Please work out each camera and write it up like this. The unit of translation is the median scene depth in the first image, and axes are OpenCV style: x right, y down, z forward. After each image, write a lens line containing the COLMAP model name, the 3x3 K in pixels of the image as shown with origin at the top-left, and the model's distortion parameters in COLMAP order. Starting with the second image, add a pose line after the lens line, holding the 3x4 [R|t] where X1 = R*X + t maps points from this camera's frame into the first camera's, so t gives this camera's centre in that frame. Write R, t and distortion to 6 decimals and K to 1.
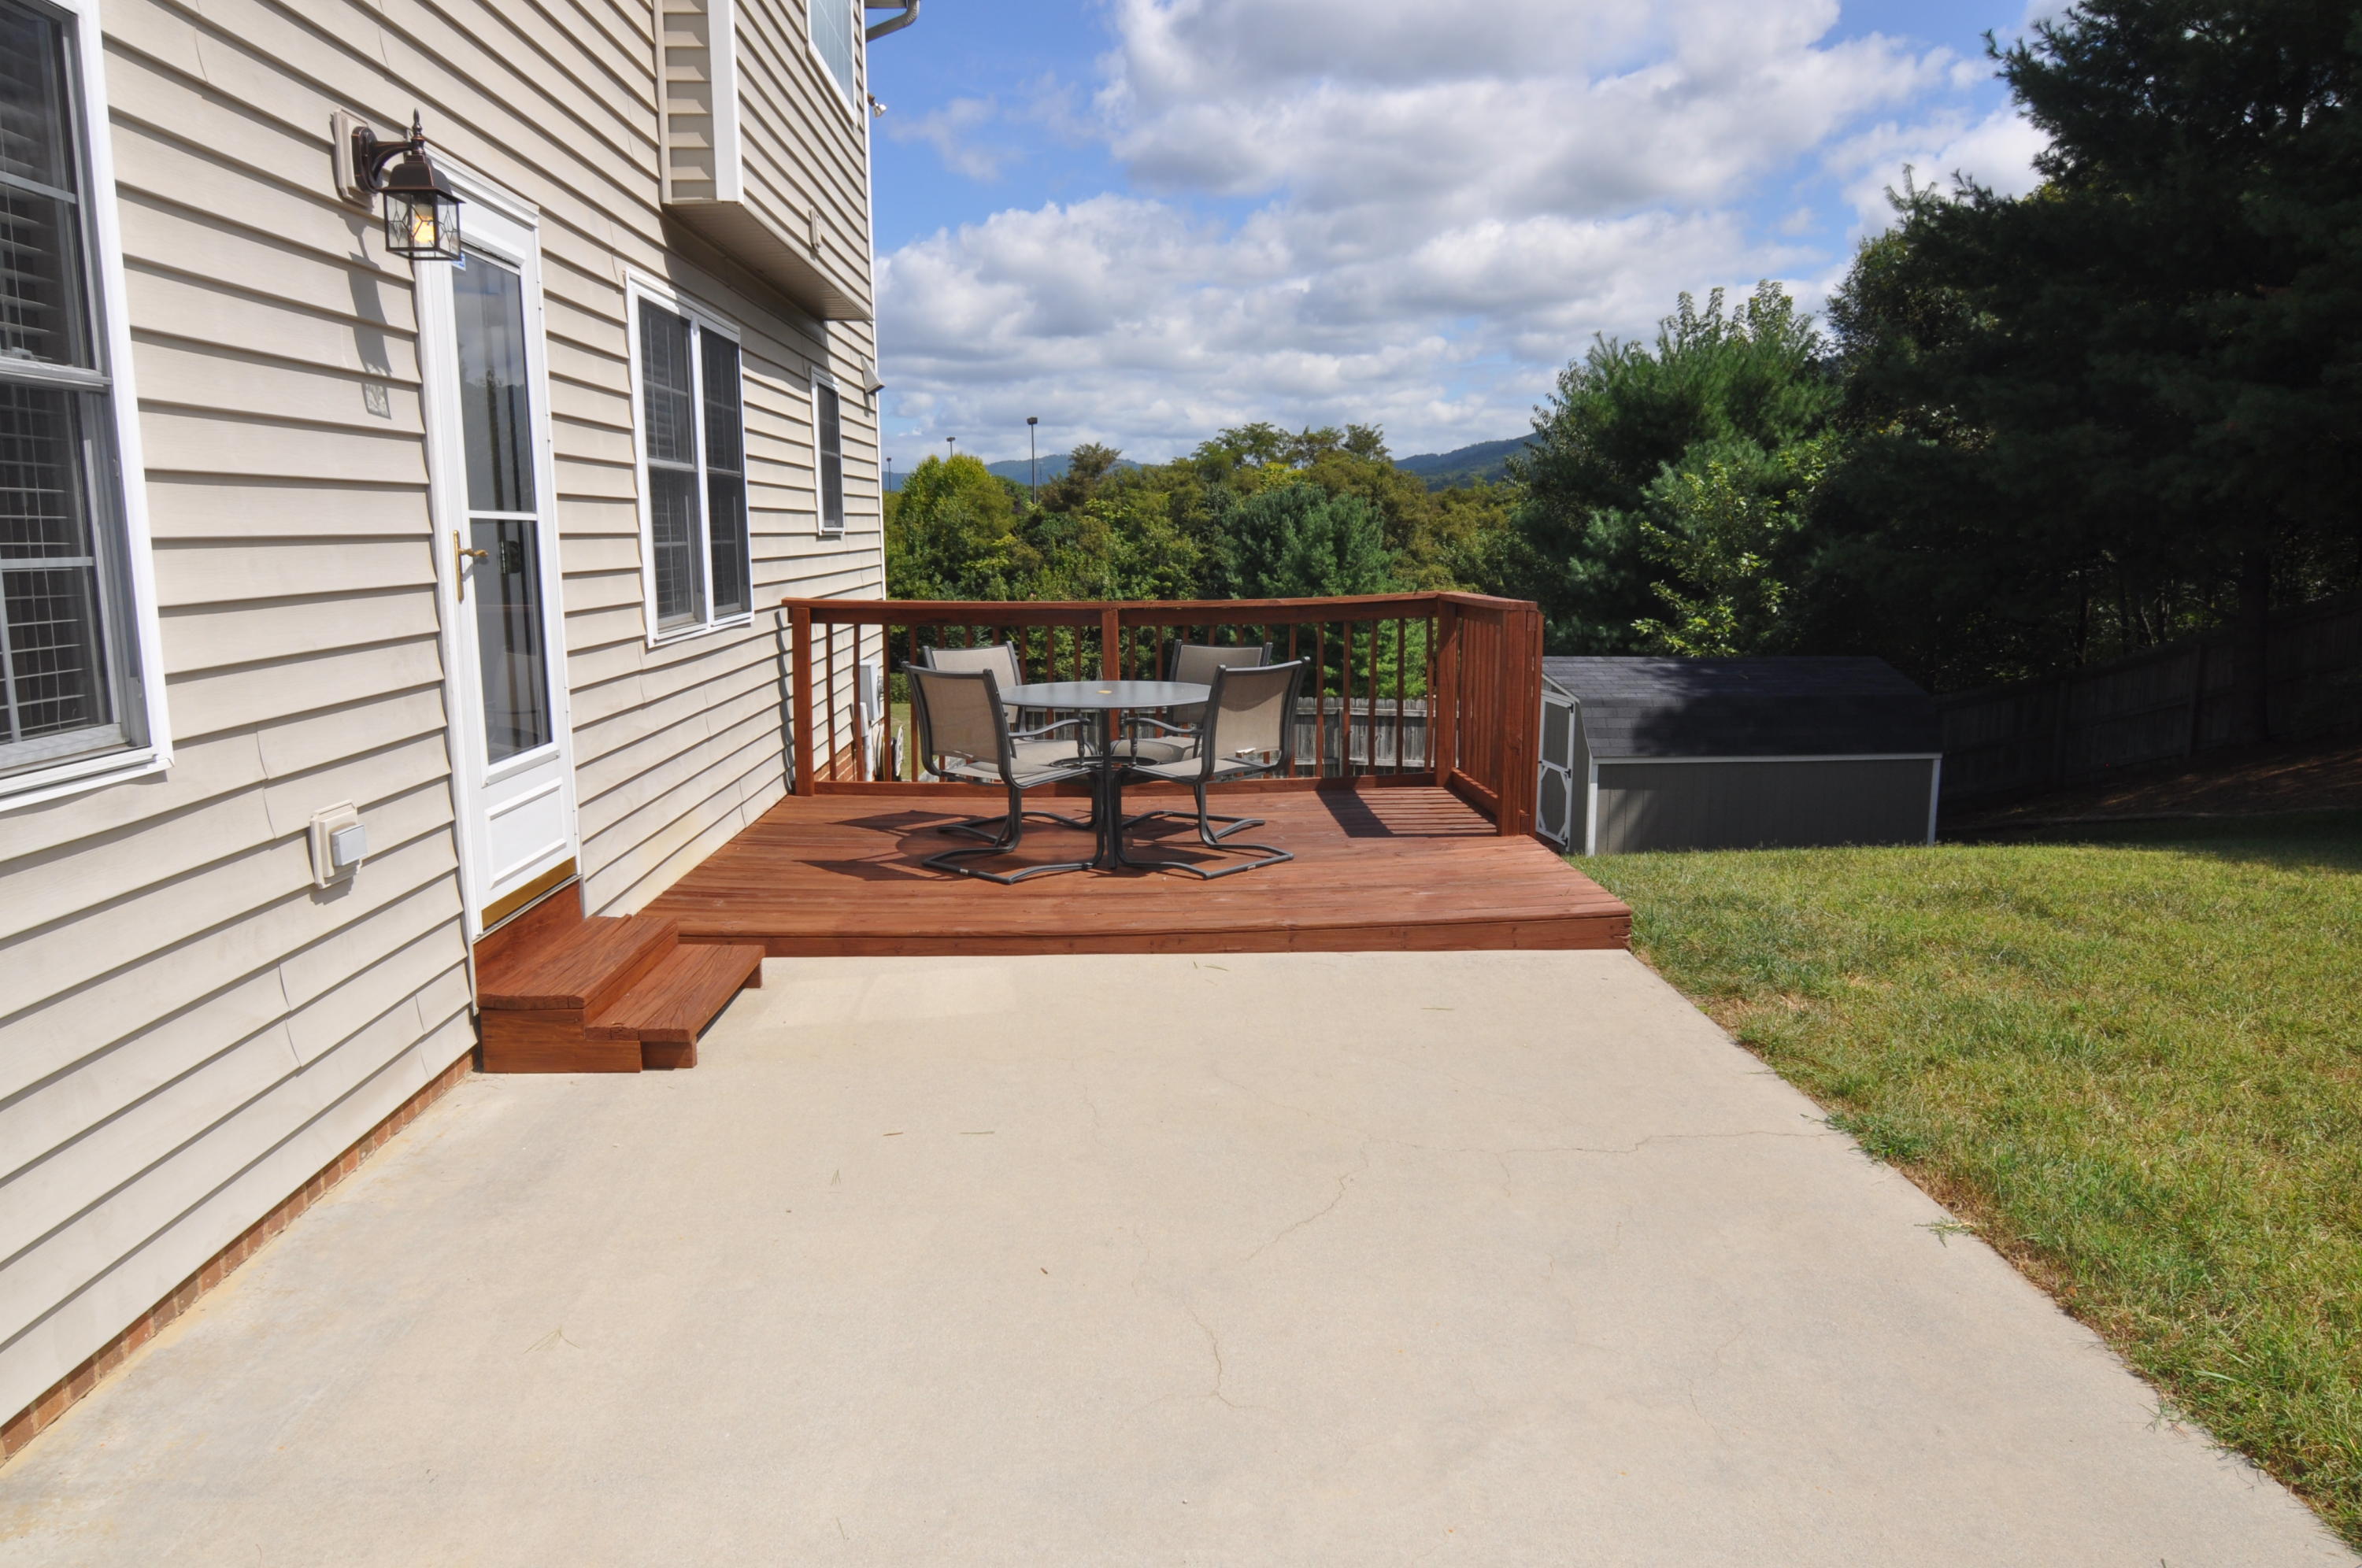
lens RADIAL K [[1653.6, 0, 1181.0], [0, 1653.6, 784.0], [0, 0, 1]] dist [0.010373, -0.032314]
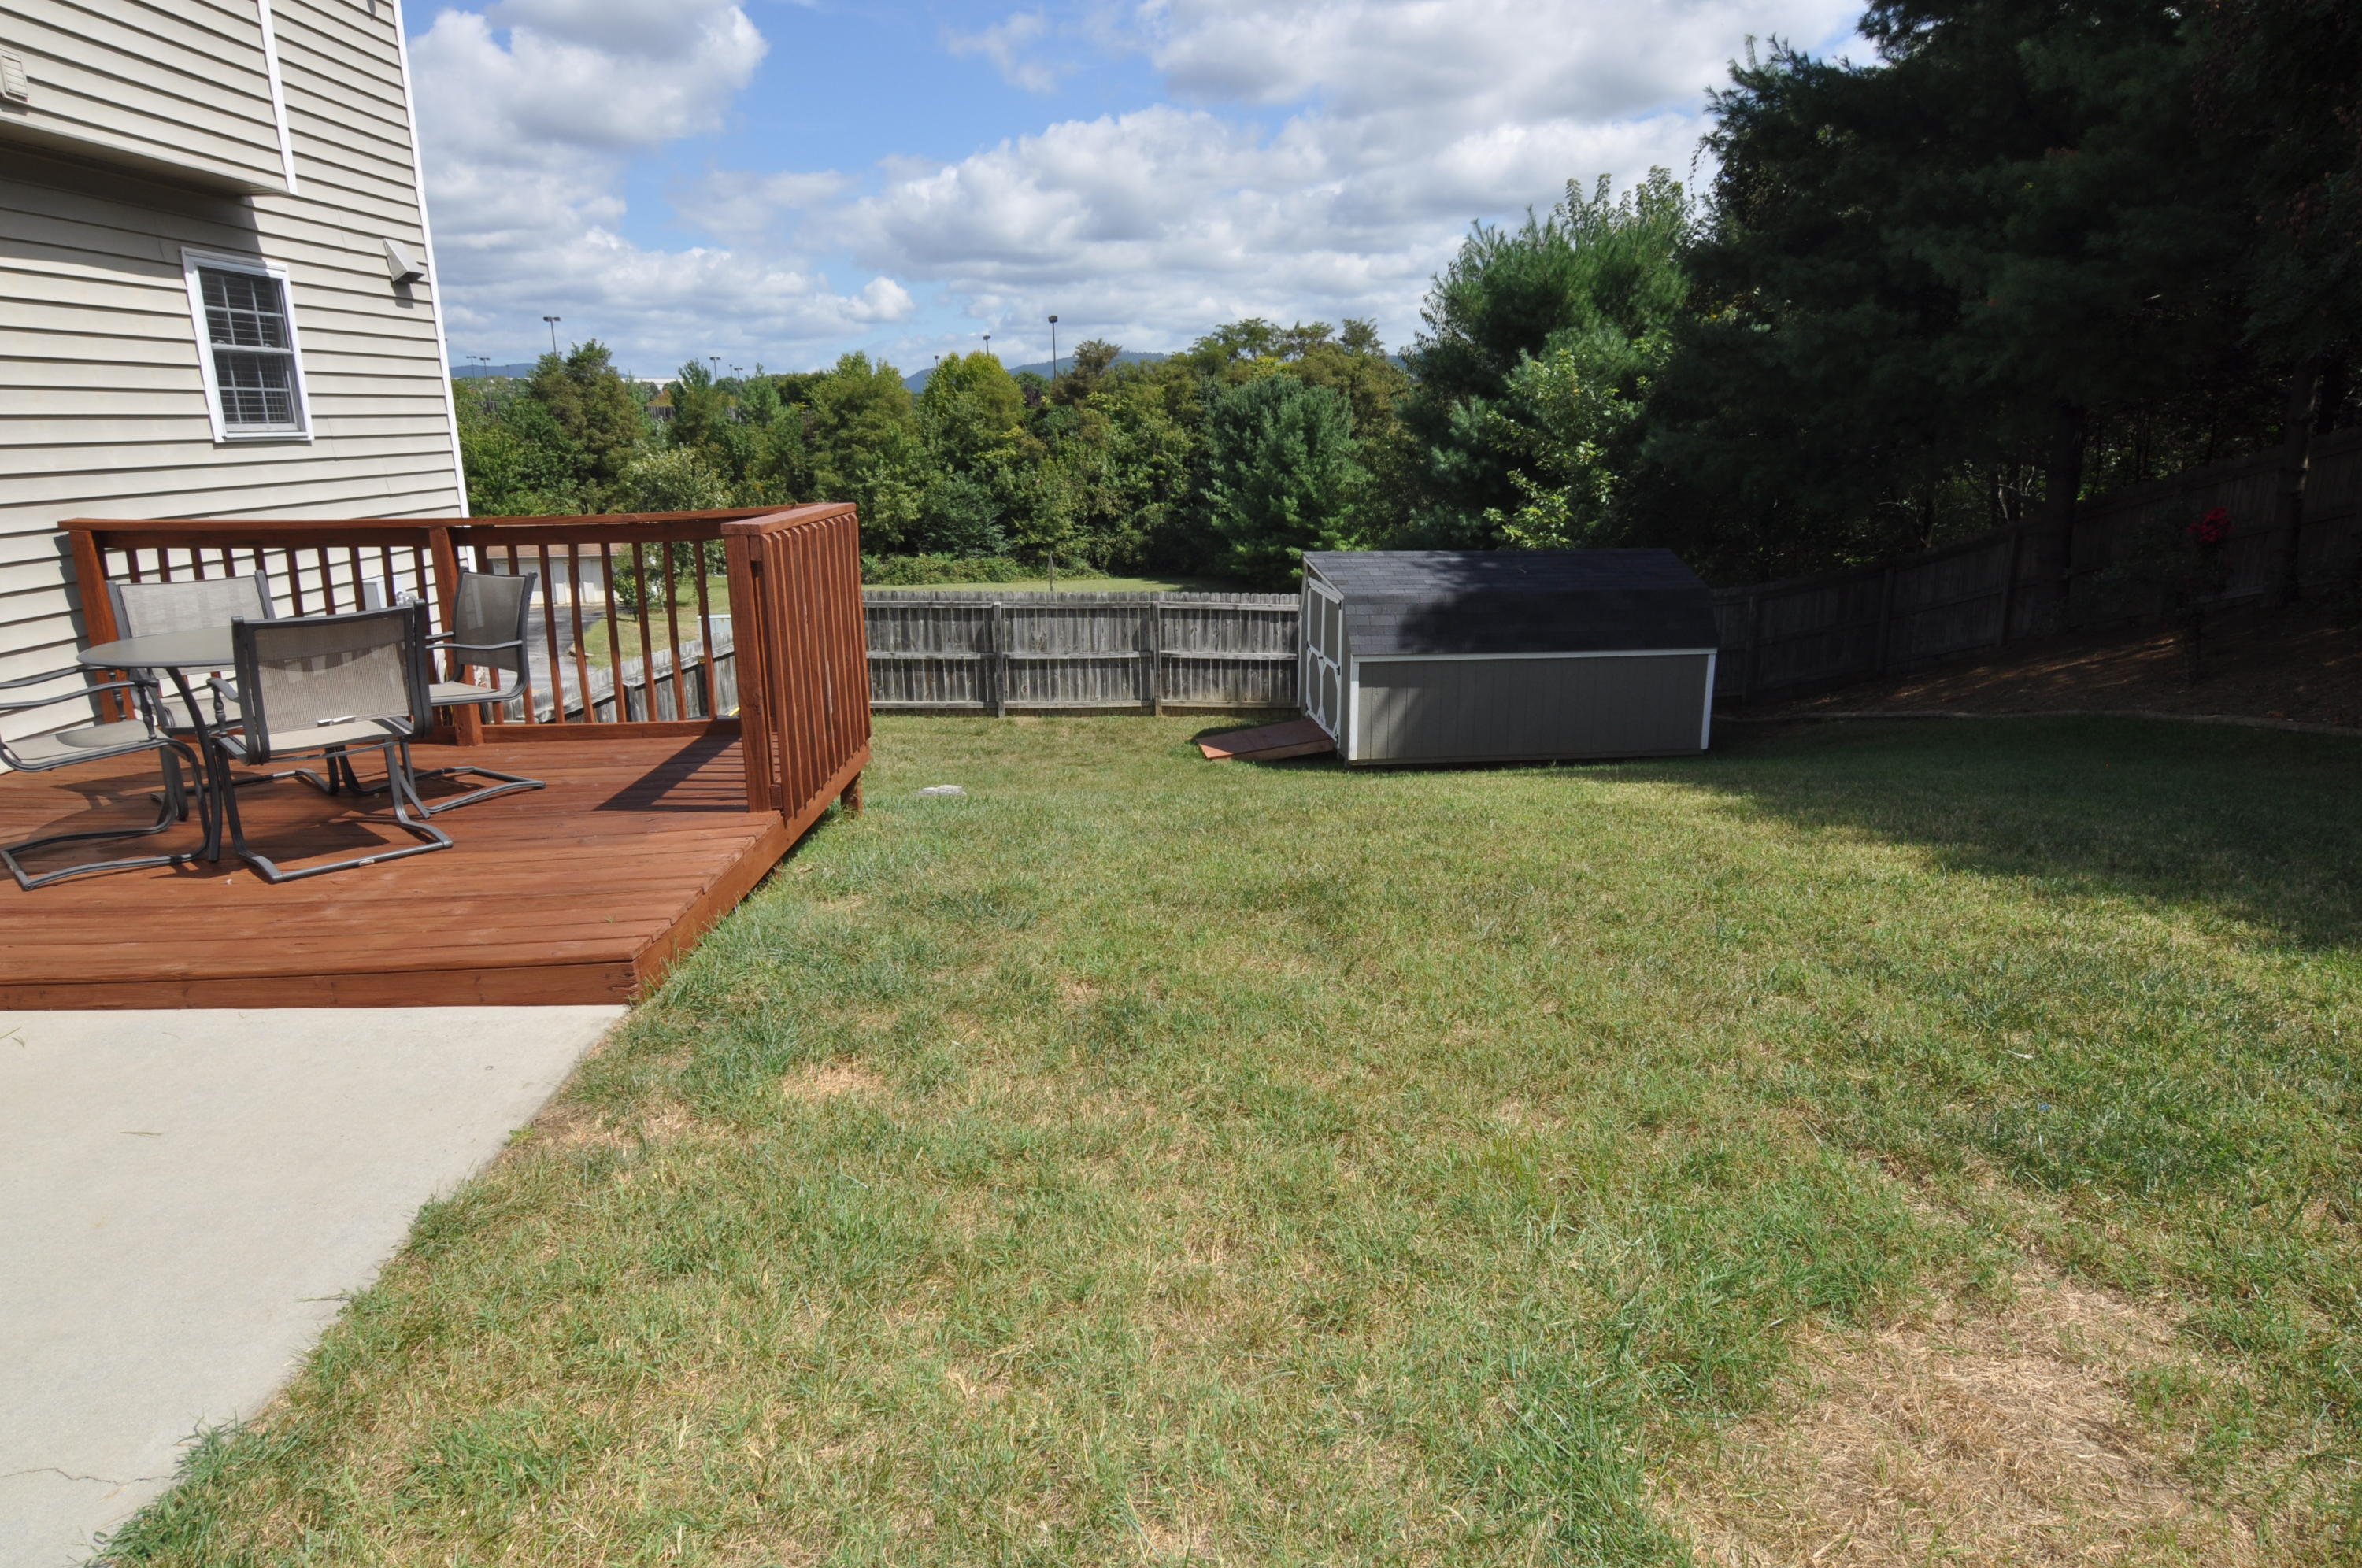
lens RADIAL K [[1468.1, 0, 1180.0], [0, 1468.1, 798.5], [0, 0, 1]] dist [-0.000541, -0.014660]
pose [[0.999483, -0.001493, -0.032128, 0.037076], [0.004689, 0.995015, 0.099613, -0.004025], [0.031819, -0.099713, 0.994507, 0.024299]]
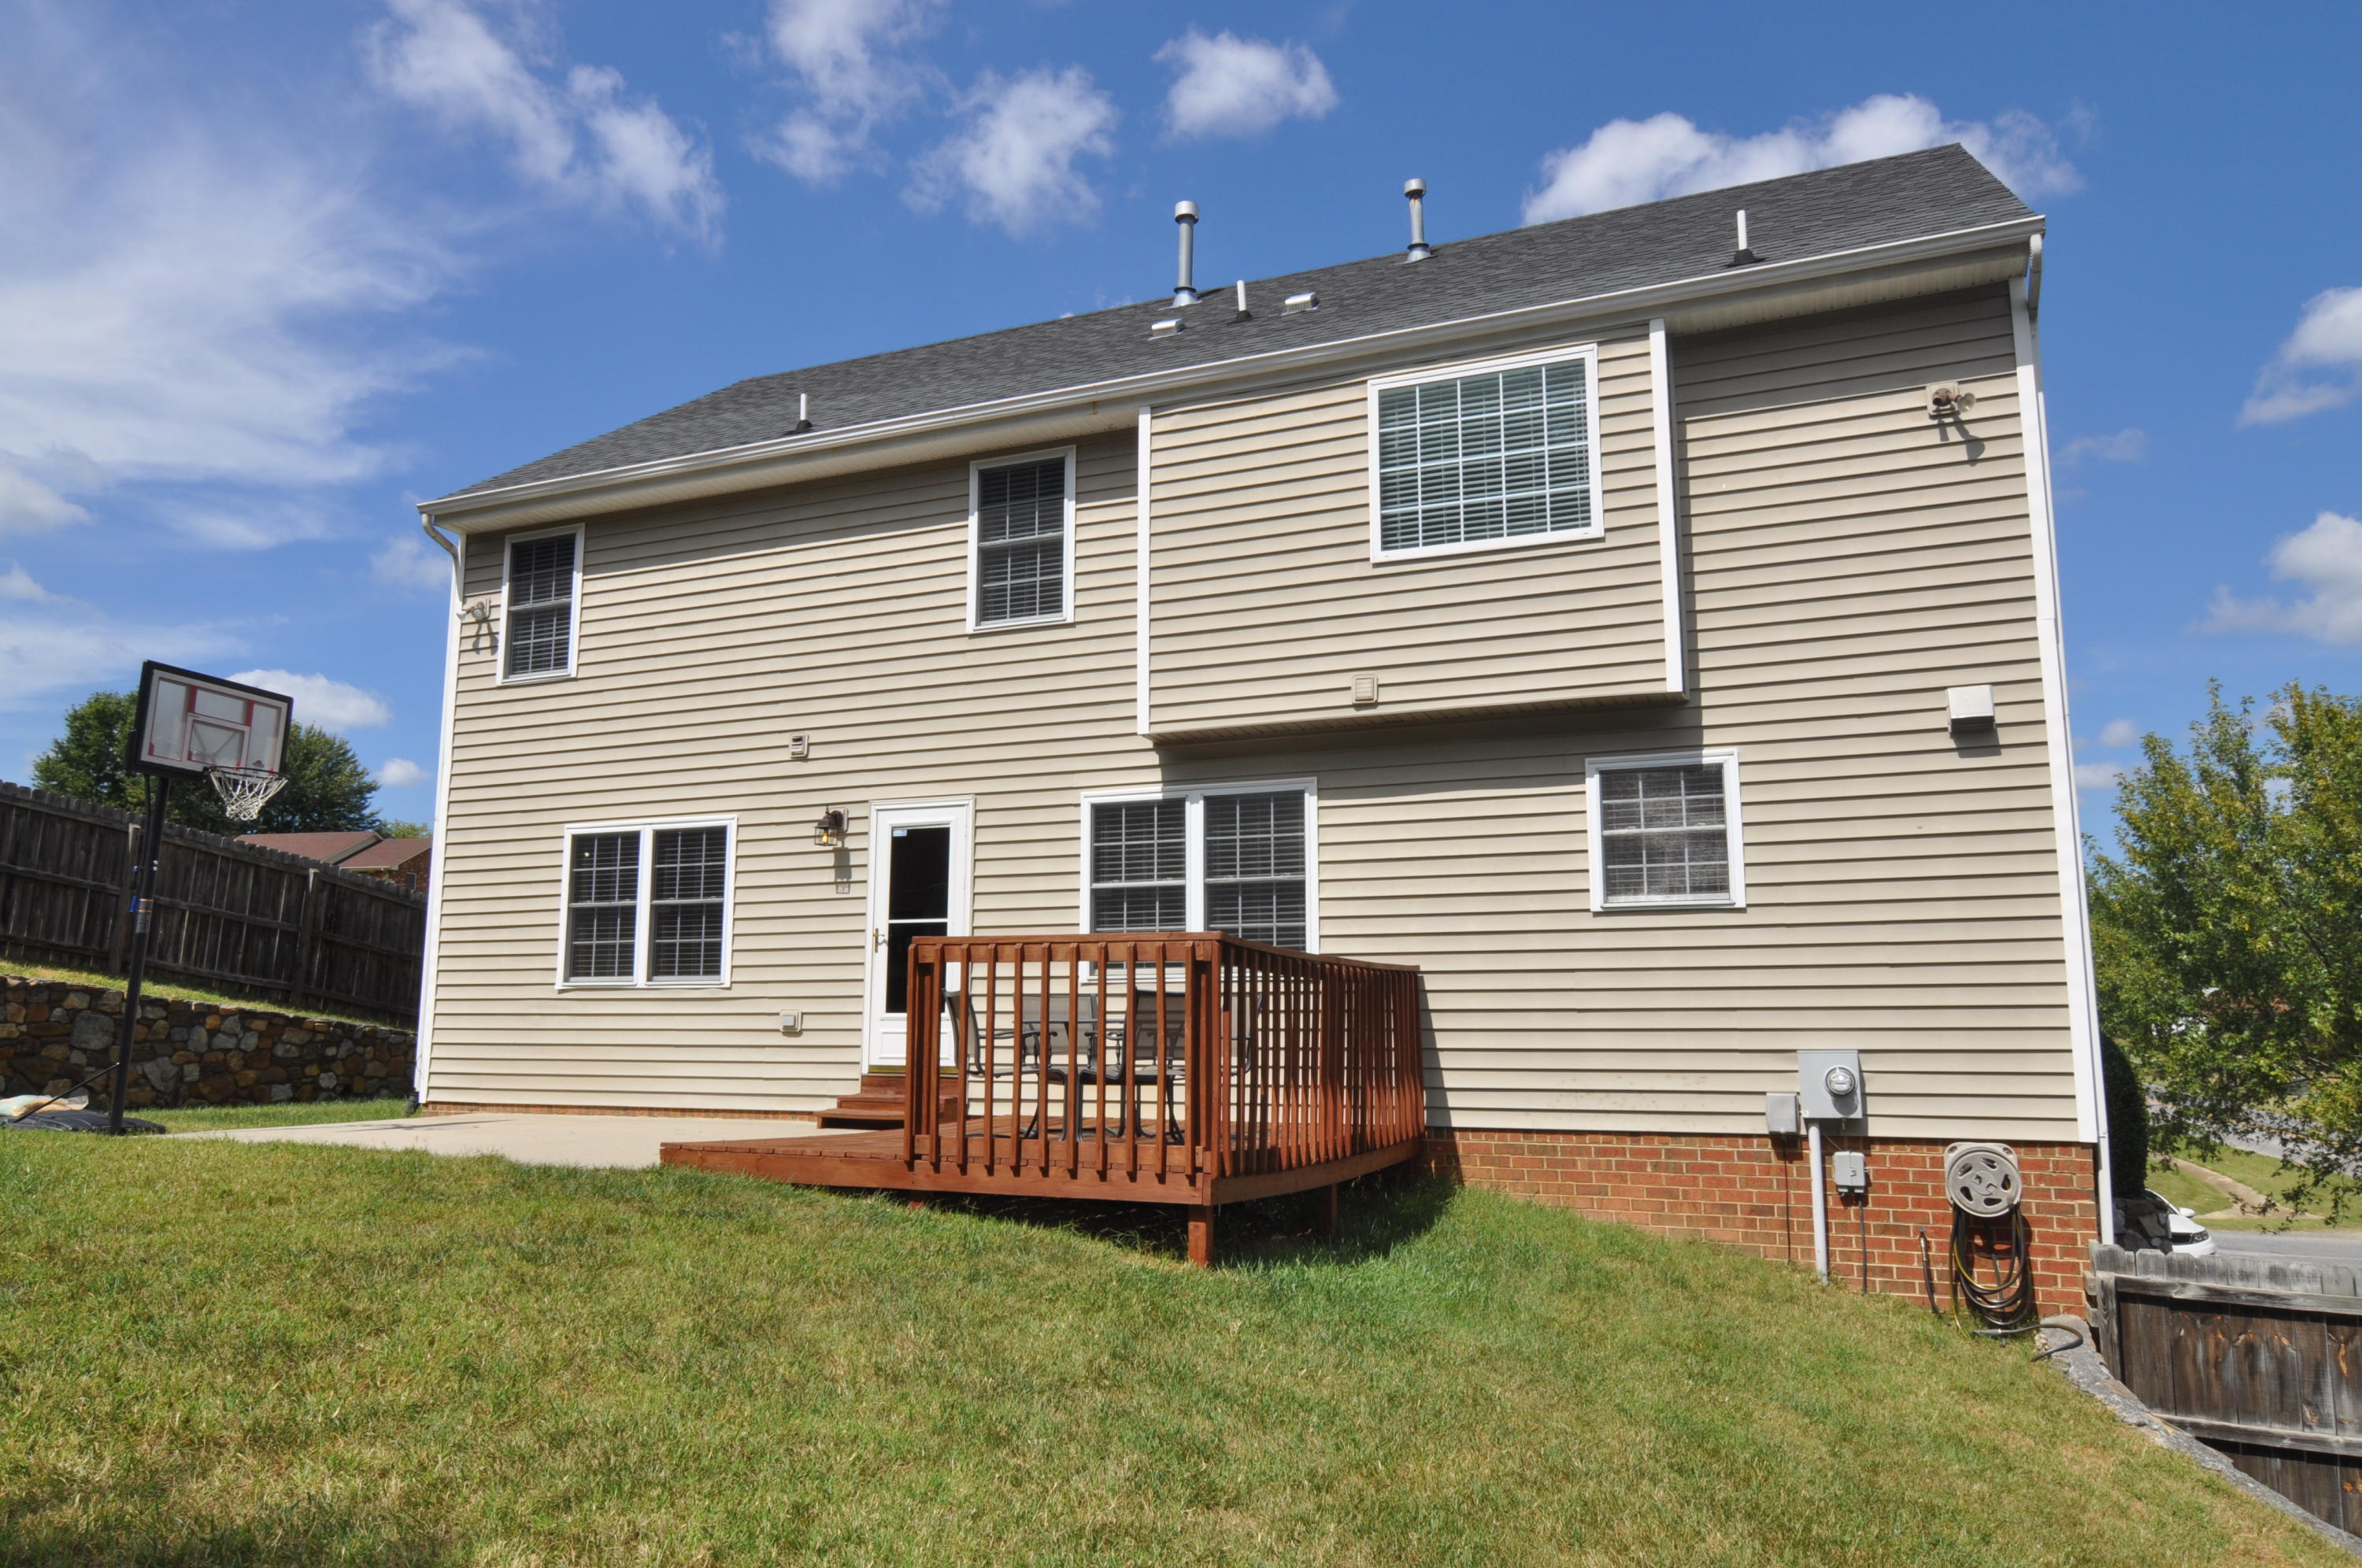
lens RADIAL K [[1653.6, 0, 1181.0], [0, 1653.6, 784.0], [0, 0, 1]] dist [0.010373, -0.032314]
pose [[-0.446677, -0.129059, -0.885338, 0.092013], [-0.135067, 0.987928, -0.075869, -0.012400], [0.884441, 0.085691, -0.458716, 0.132822]]
